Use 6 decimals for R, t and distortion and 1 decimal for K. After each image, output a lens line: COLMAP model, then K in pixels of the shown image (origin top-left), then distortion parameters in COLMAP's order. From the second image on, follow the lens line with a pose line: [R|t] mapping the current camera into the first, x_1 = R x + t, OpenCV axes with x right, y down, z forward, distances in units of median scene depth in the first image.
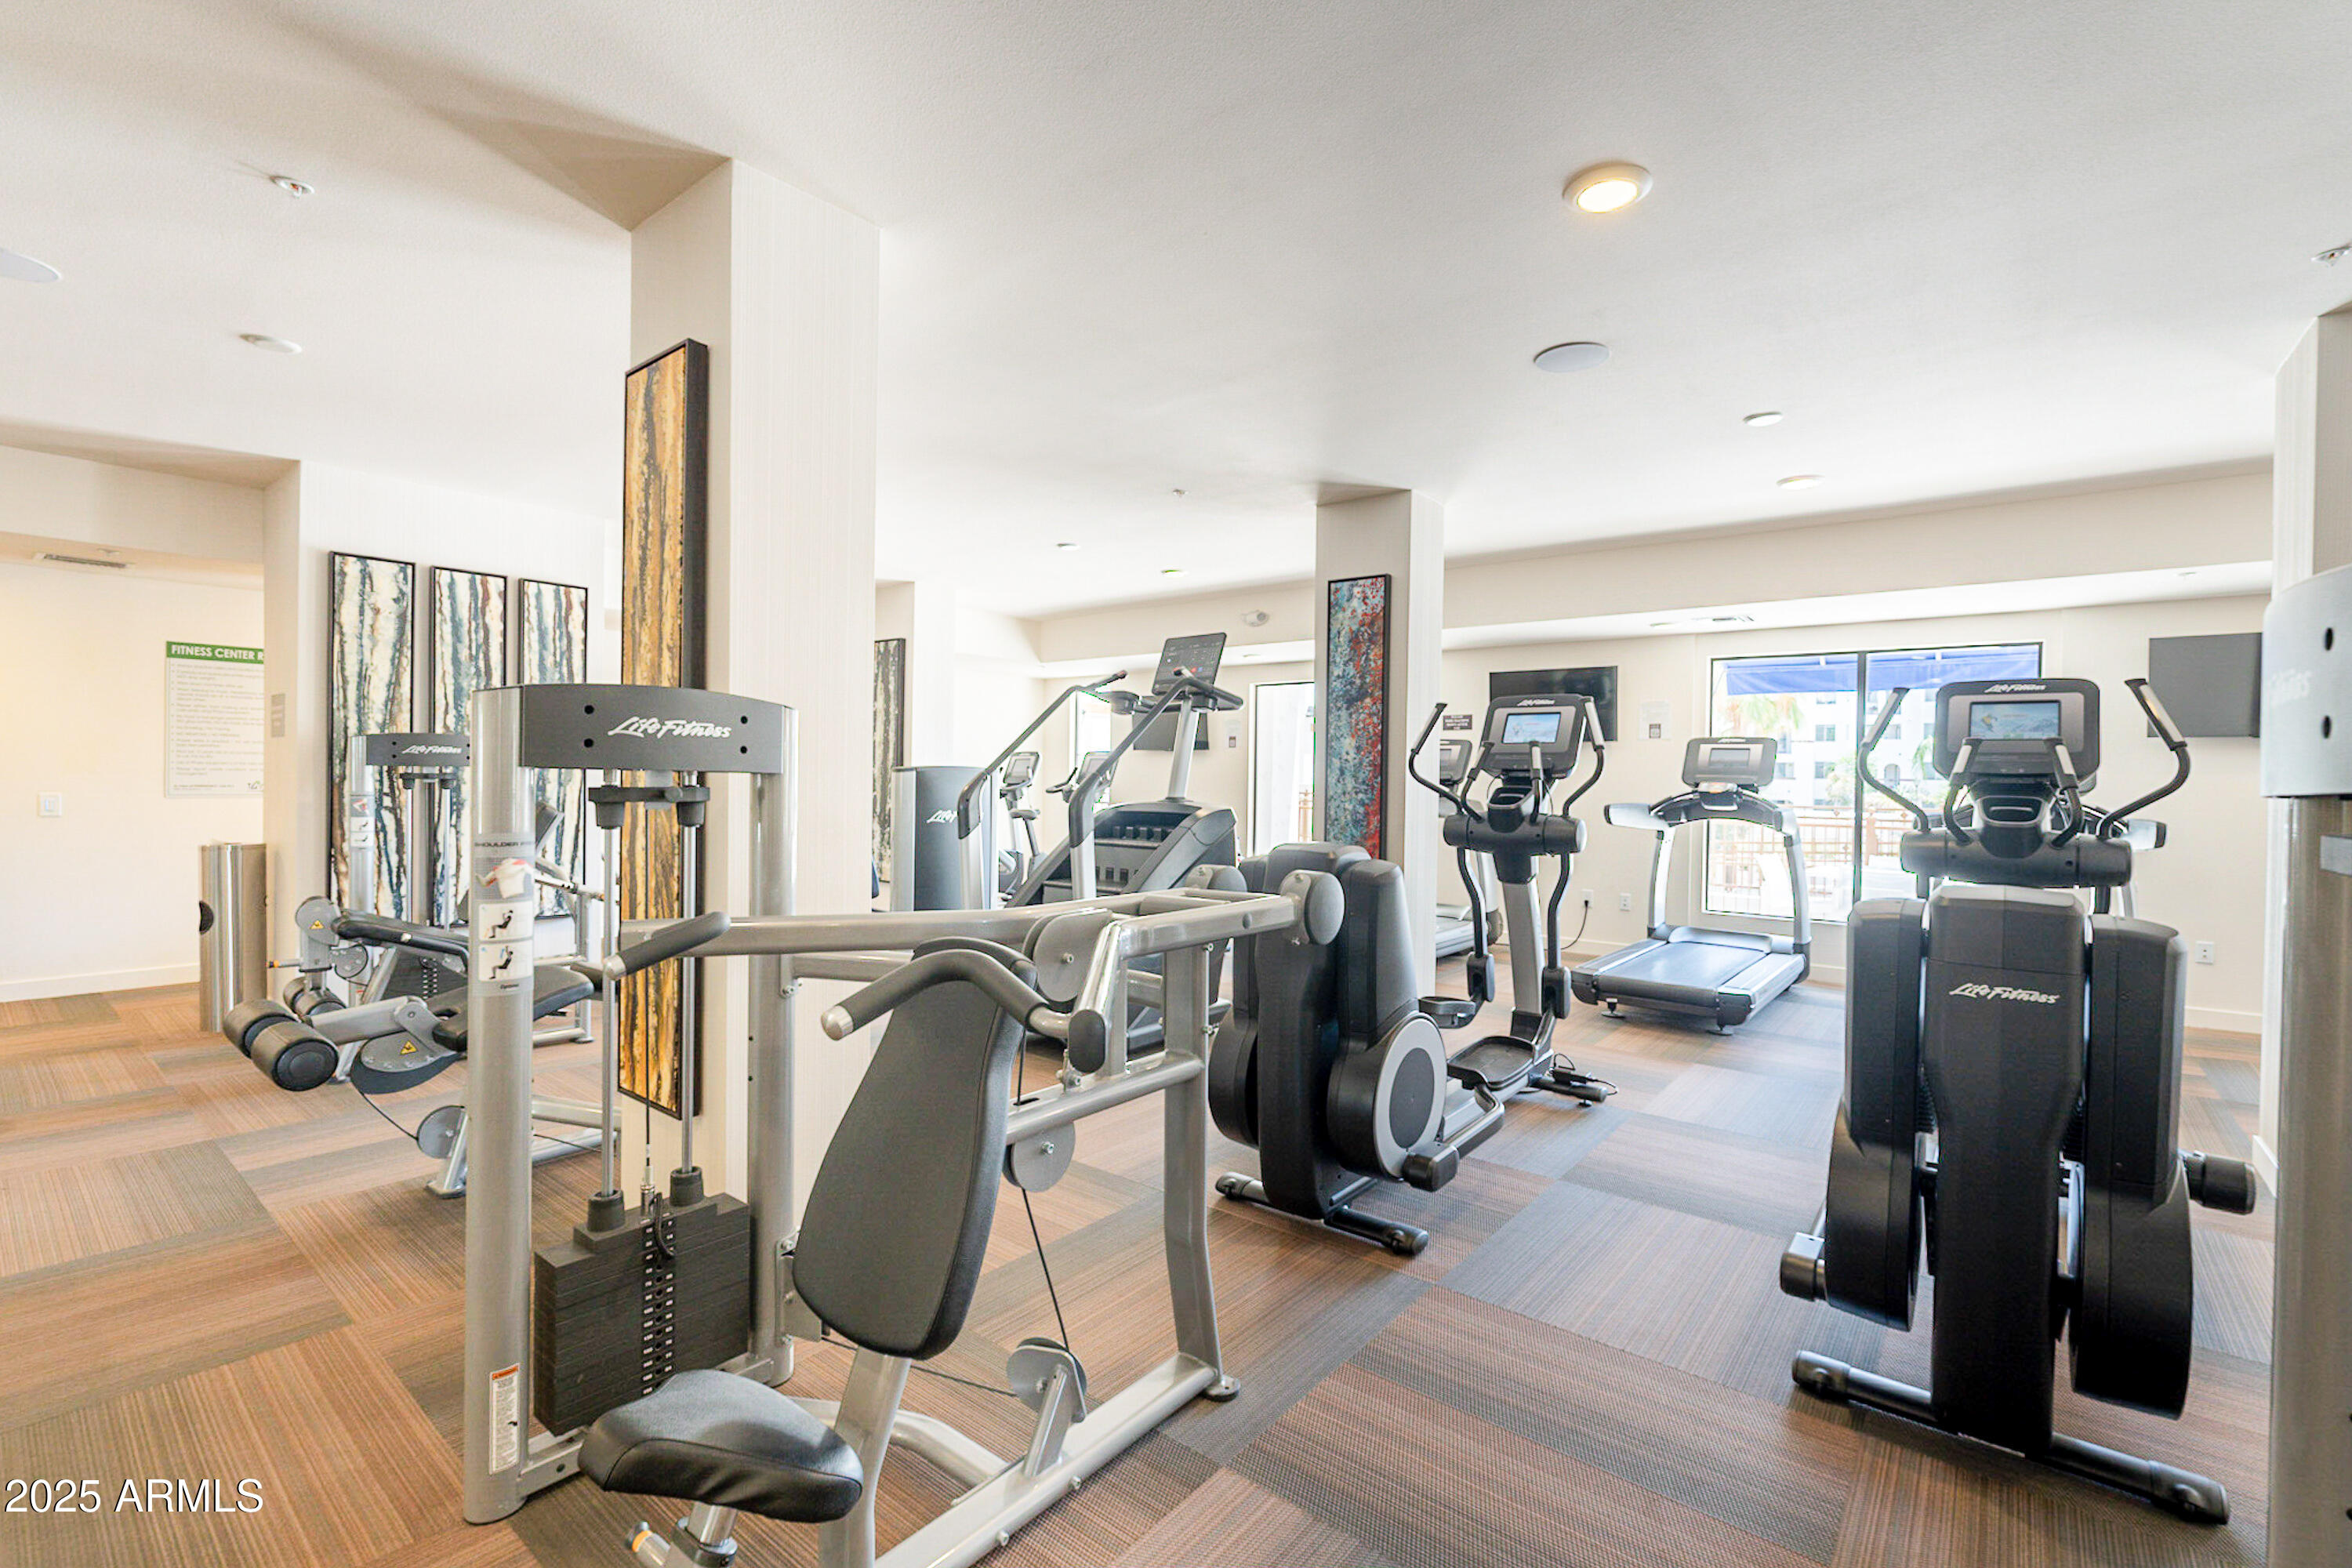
lens RADIAL K [[1037.6, 0, 1186.9], [0, 1037.6, 789.8], [0, 0, 1]] dist [0.000165, -0.000565]
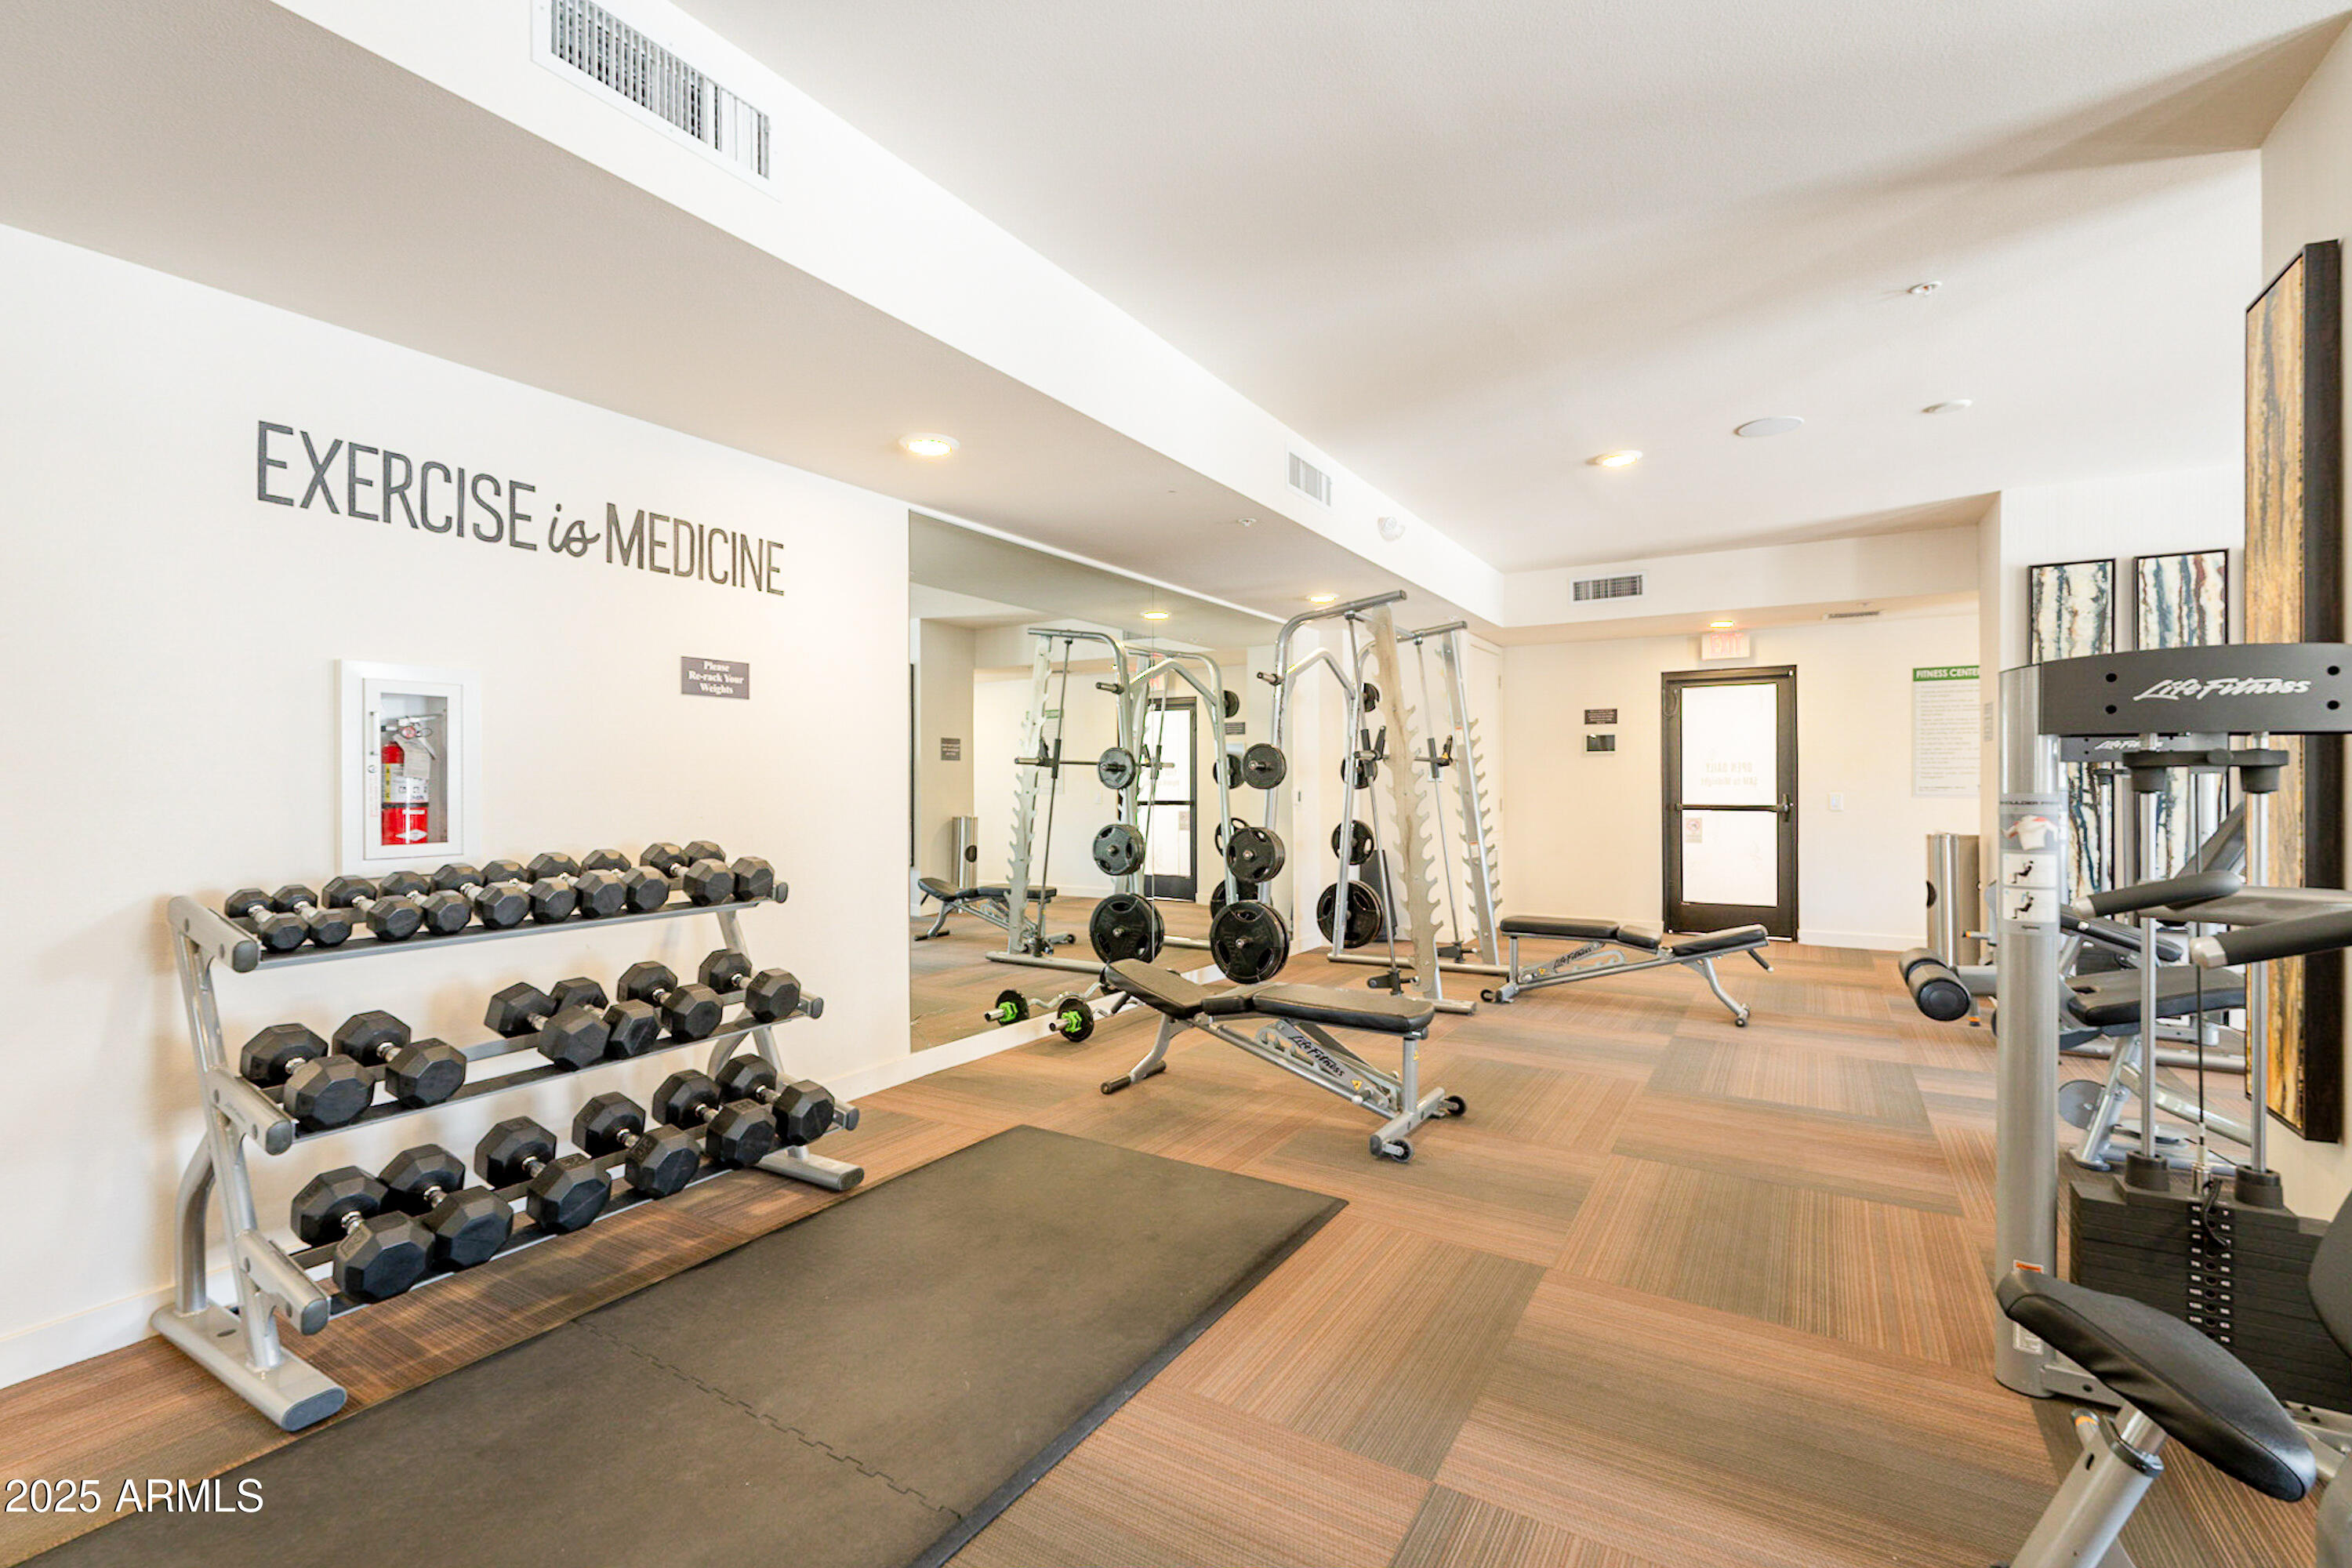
lens RADIAL K [[1037.6, 0, 1179.1], [0, 1037.6, 789.5], [0, 0, 1]] dist [0.000165, -0.000565]
pose [[0.143605, -0.008787, -0.989596, 0.209003], [-0.005071, 0.999941, -0.009614, 0.032523], [0.989622, 0.006399, 0.143552, -0.054826]]
